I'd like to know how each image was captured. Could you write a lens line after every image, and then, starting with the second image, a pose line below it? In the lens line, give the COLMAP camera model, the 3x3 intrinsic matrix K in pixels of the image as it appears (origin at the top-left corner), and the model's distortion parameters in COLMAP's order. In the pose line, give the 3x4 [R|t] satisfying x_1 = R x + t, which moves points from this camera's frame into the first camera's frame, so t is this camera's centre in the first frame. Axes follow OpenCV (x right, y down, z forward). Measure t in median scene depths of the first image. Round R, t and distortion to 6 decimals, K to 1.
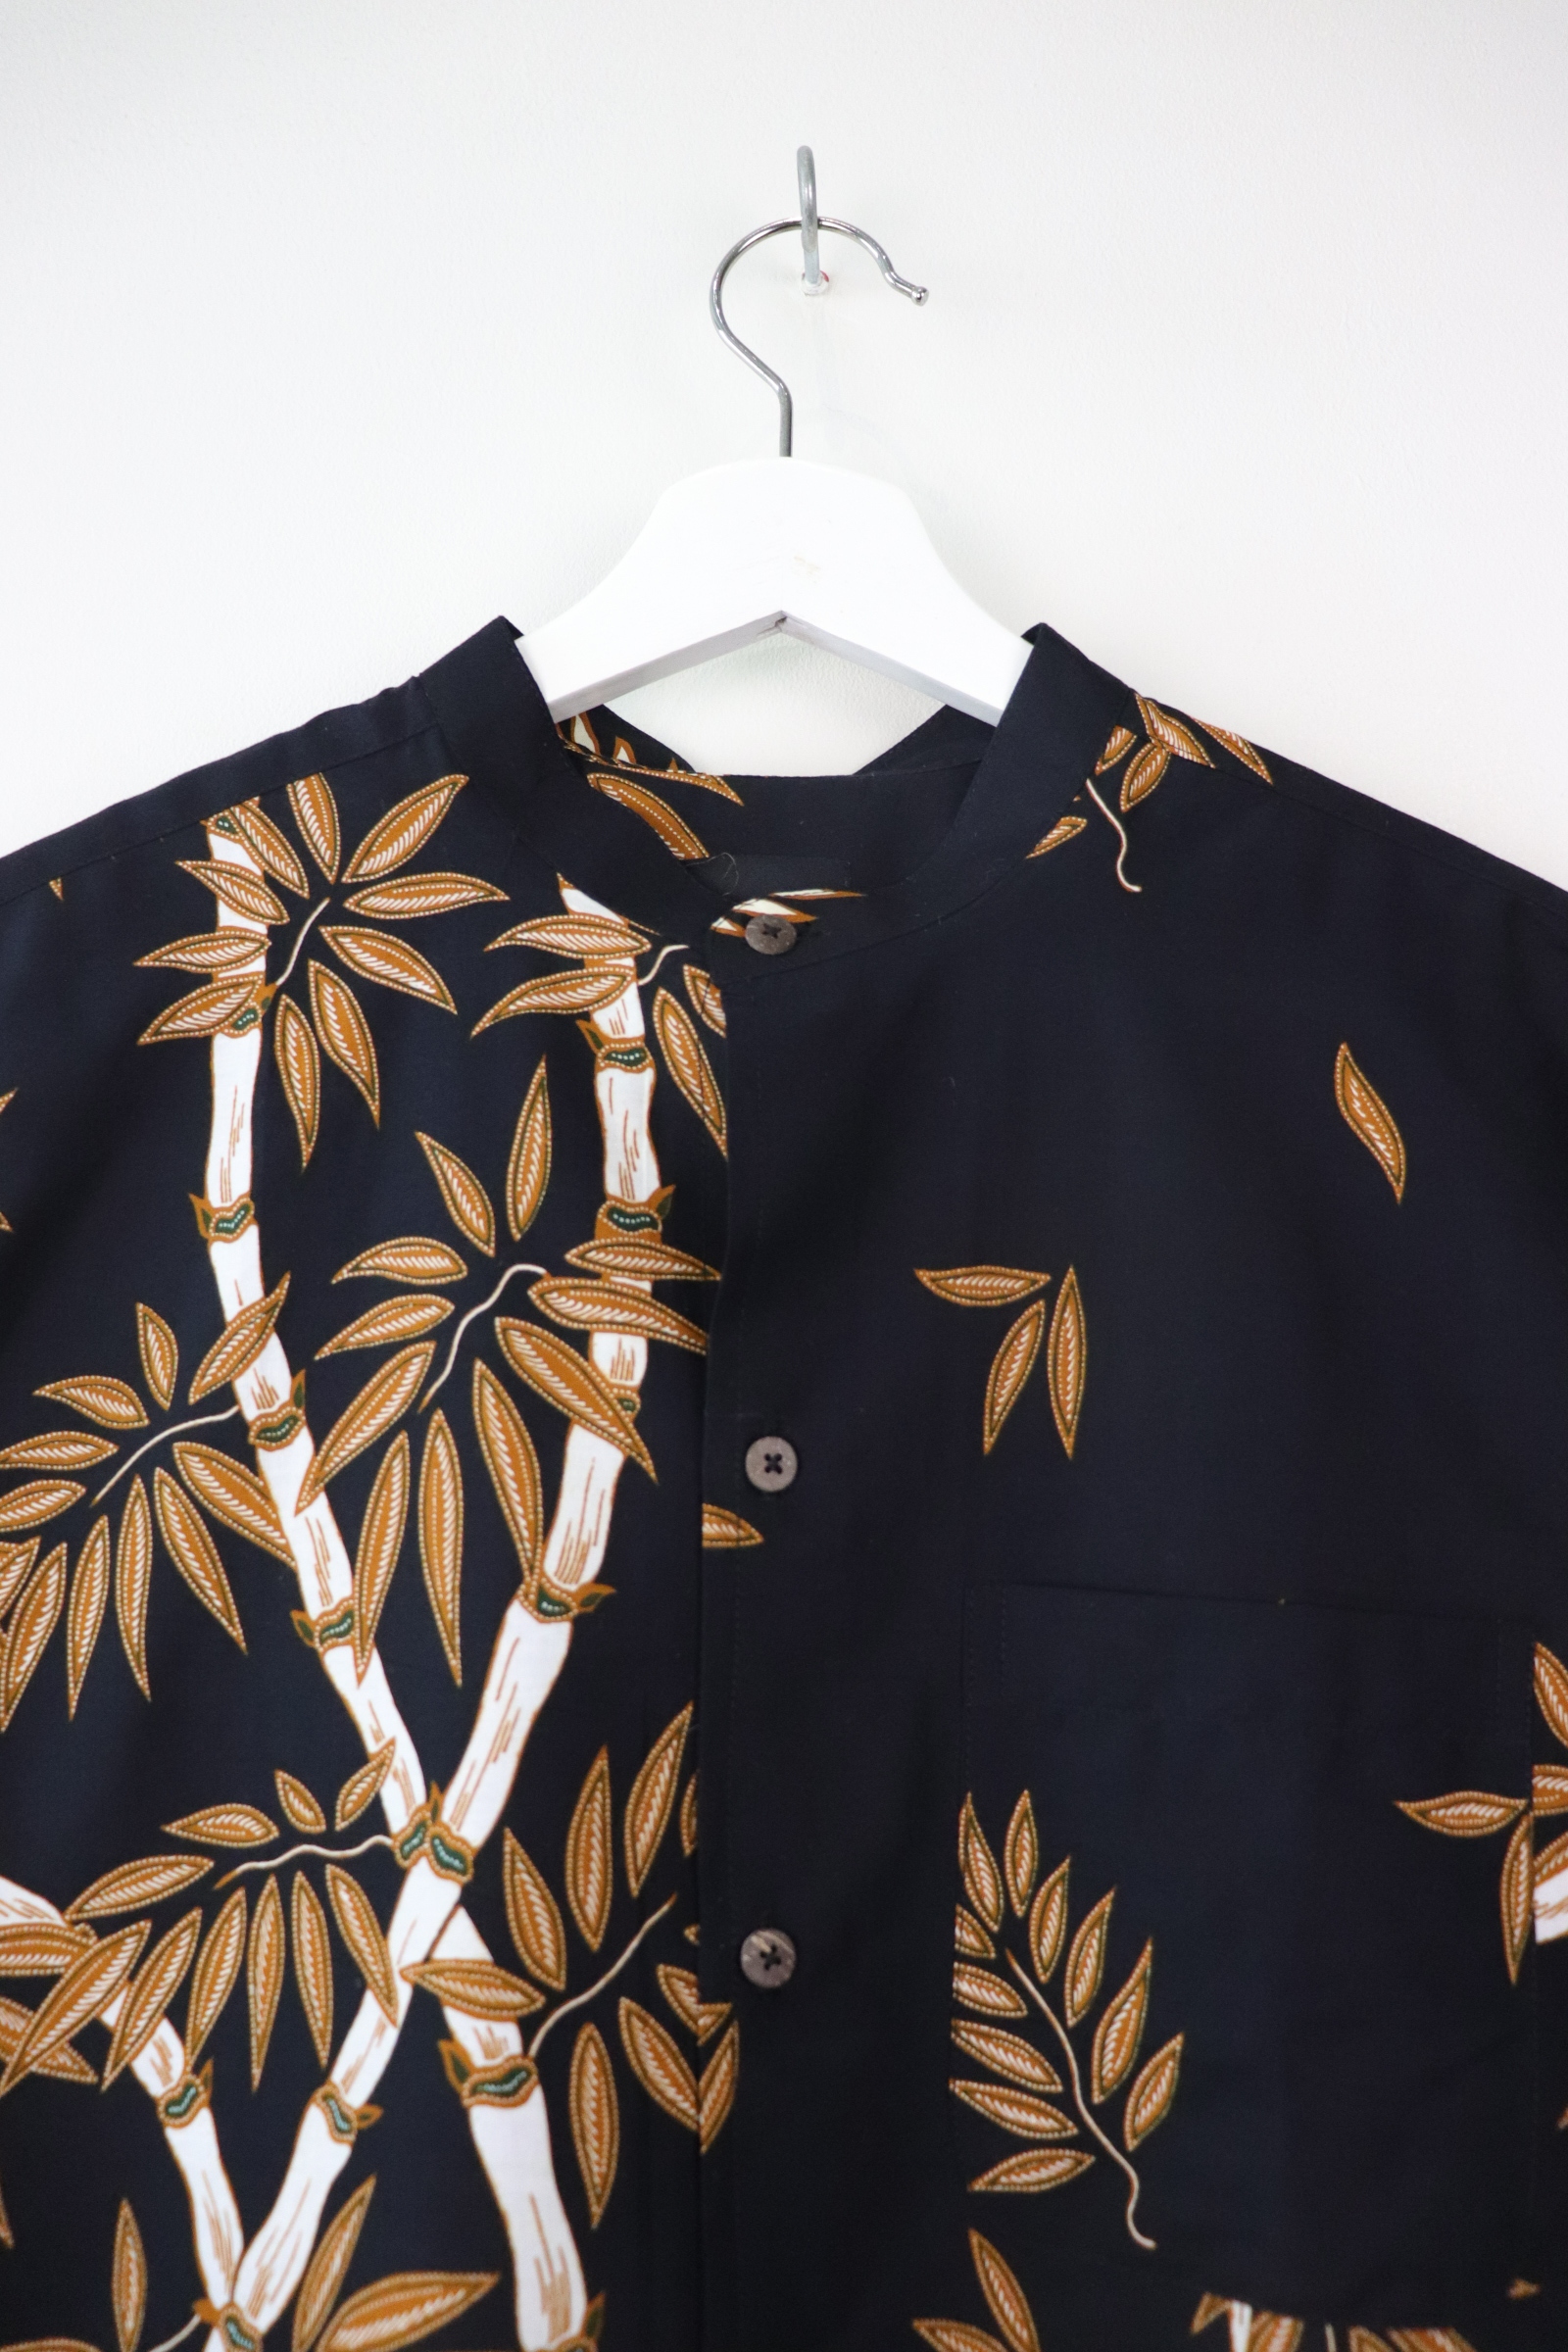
lens RADIAL K [[1977.8, 0, 791.8], [0, 1977.8, 1187.1], [0, 0, 1]] dist [-0.152500, 0.041016]
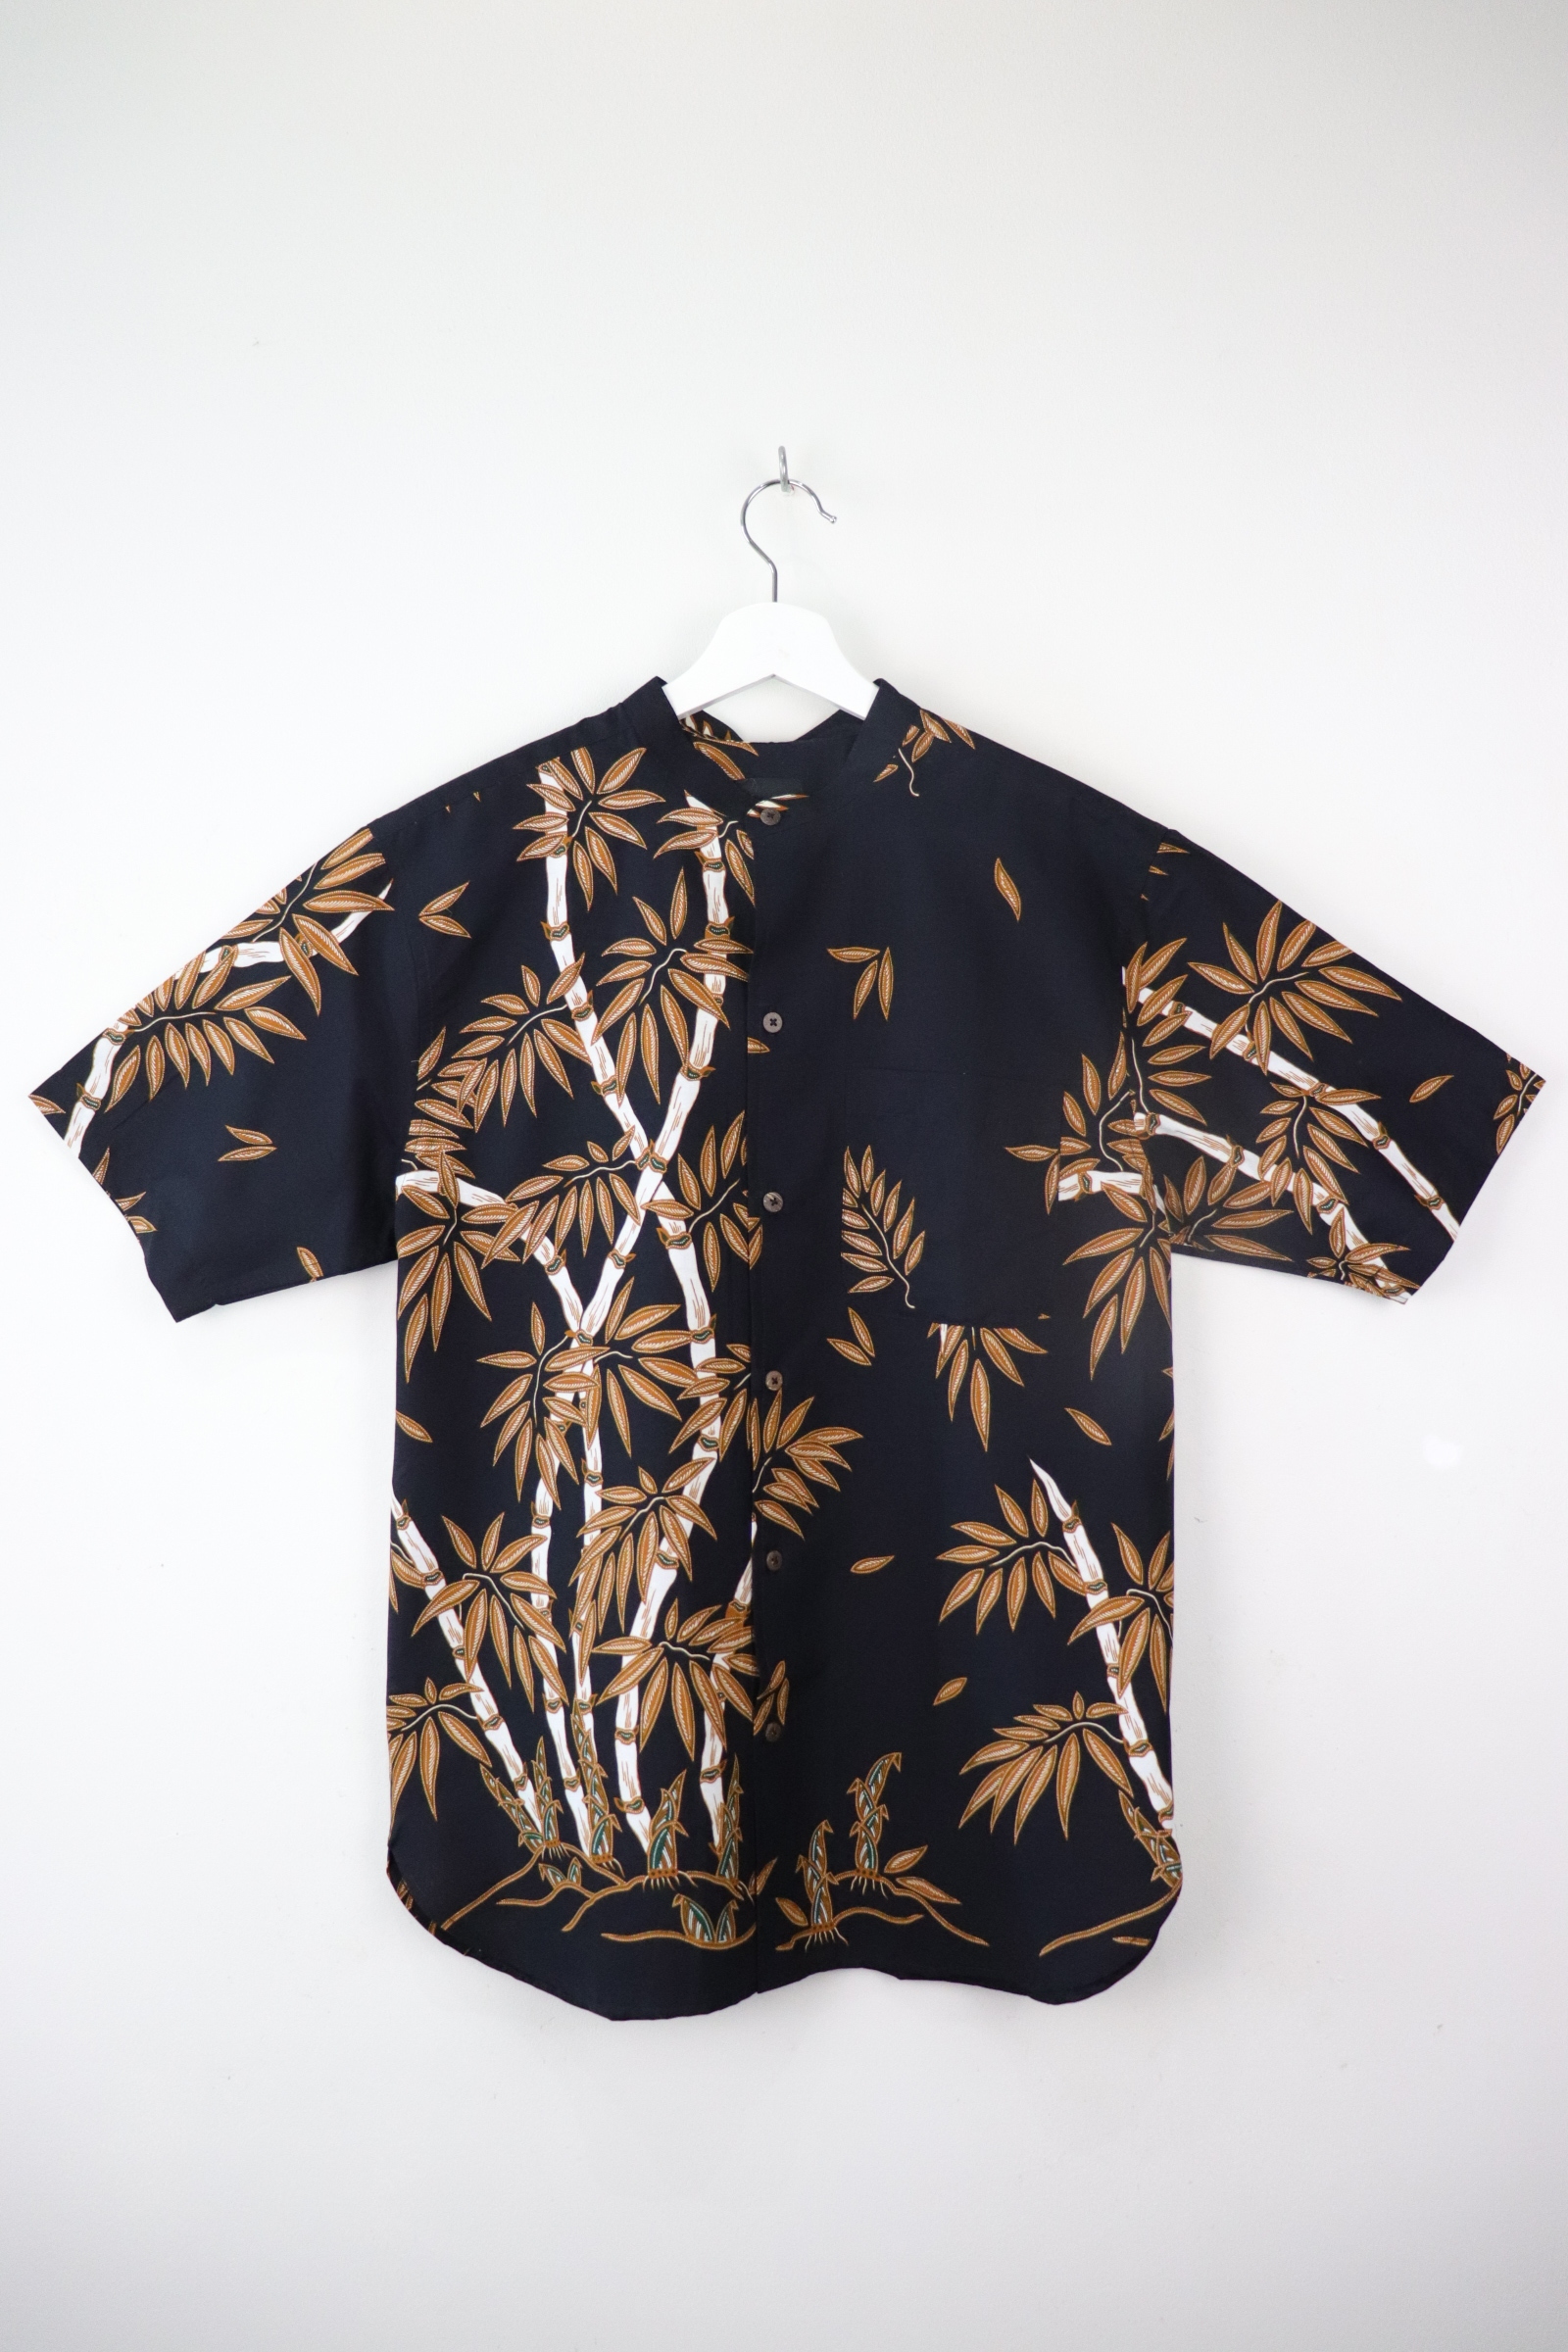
lens RADIAL K [[1977.8, 0, 776.6], [0, 1977.8, 1176.5], [0, 0, 1]] dist [-0.152500, 0.041016]
pose [[0.999942, -0.007303, -0.007887, 0.013956], [0.008538, 0.985412, 0.169972, -0.105973], [0.006531, -0.170029, 0.985417, -1.626570]]
